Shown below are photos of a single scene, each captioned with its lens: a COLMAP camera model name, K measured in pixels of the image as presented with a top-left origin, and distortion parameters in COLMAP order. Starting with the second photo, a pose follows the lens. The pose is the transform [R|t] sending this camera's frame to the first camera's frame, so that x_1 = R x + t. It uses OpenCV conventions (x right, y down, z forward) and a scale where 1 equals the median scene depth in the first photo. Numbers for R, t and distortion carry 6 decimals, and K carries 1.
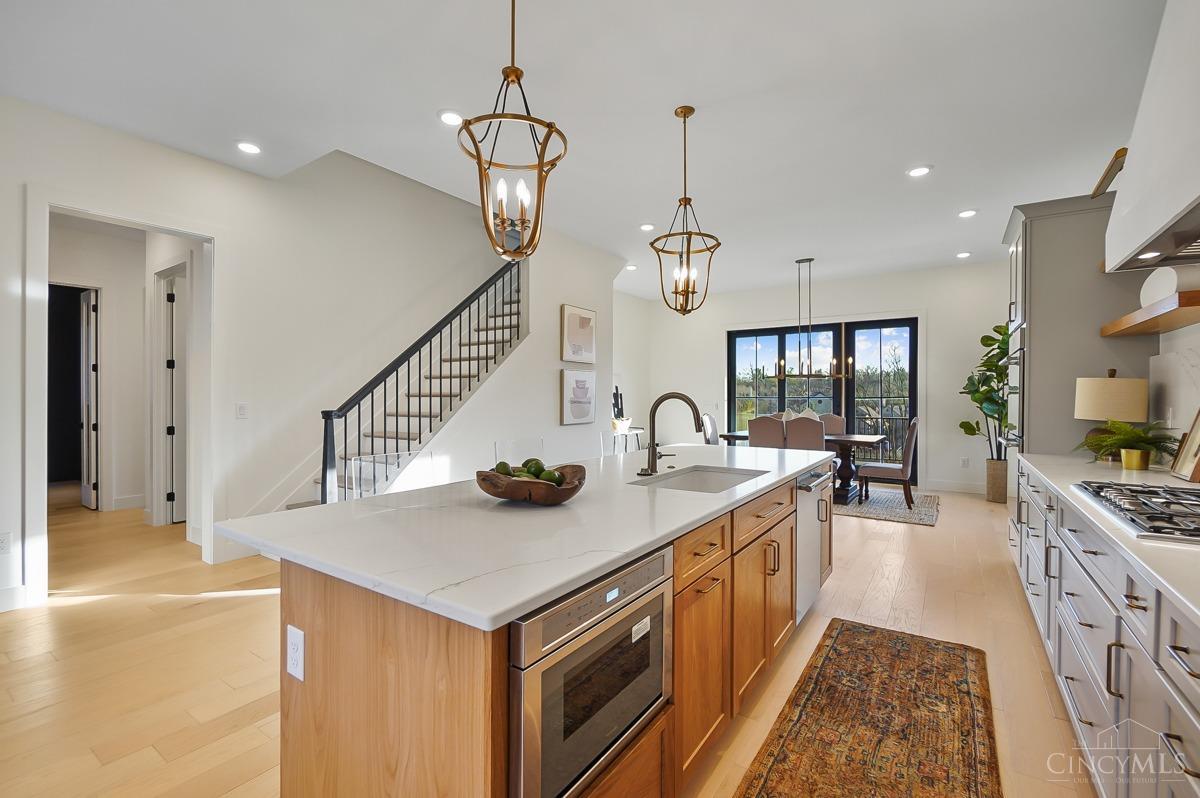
lens RADIAL K [[521.7, 0, 591.8], [0, 521.7, 395.8], [0, 0, 1]] dist [0.000593, -0.000672]
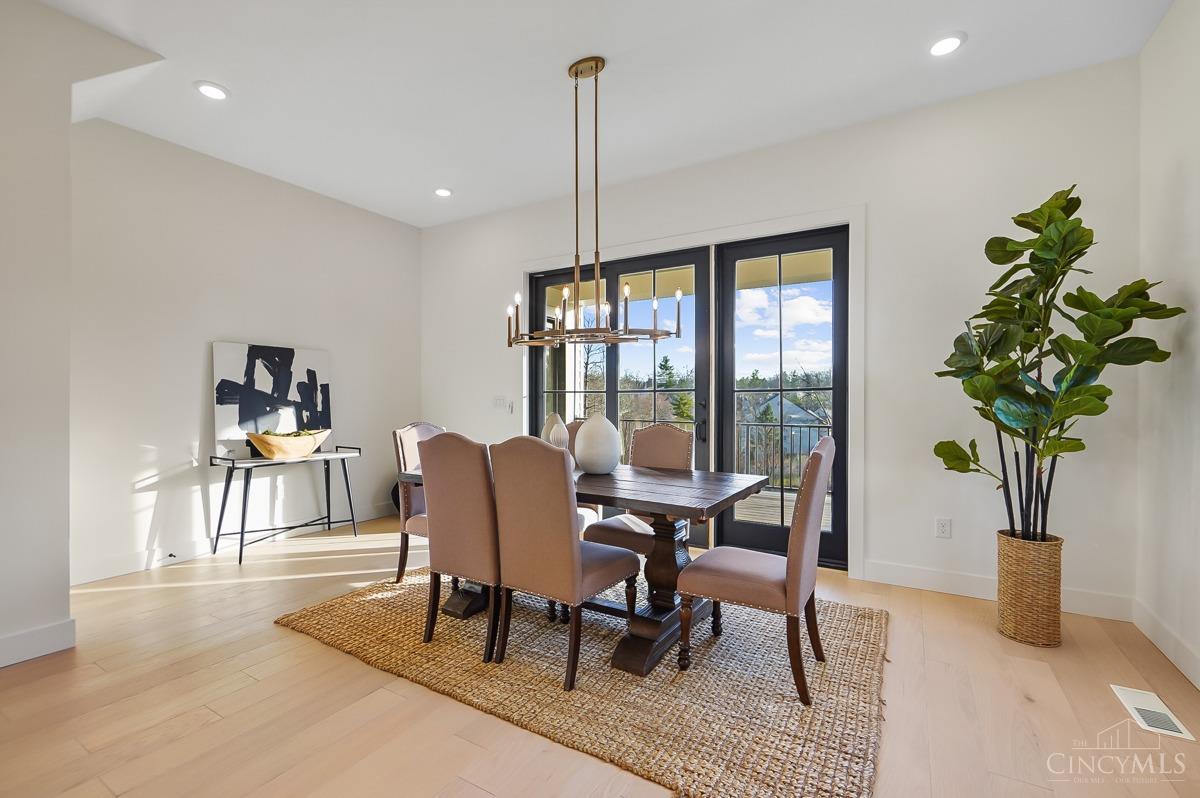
lens RADIAL K [[519.0, 0, 596.7], [0, 519.0, 397.9], [0, 0, 1]] dist [0.020359, -0.000042]
pose [[0.997985, 0.001916, 0.063417, 0.402421], [-0.001776, 0.999996, -0.002250, 0.014355], [-0.063421, 0.002133, 0.997985, 0.592222]]
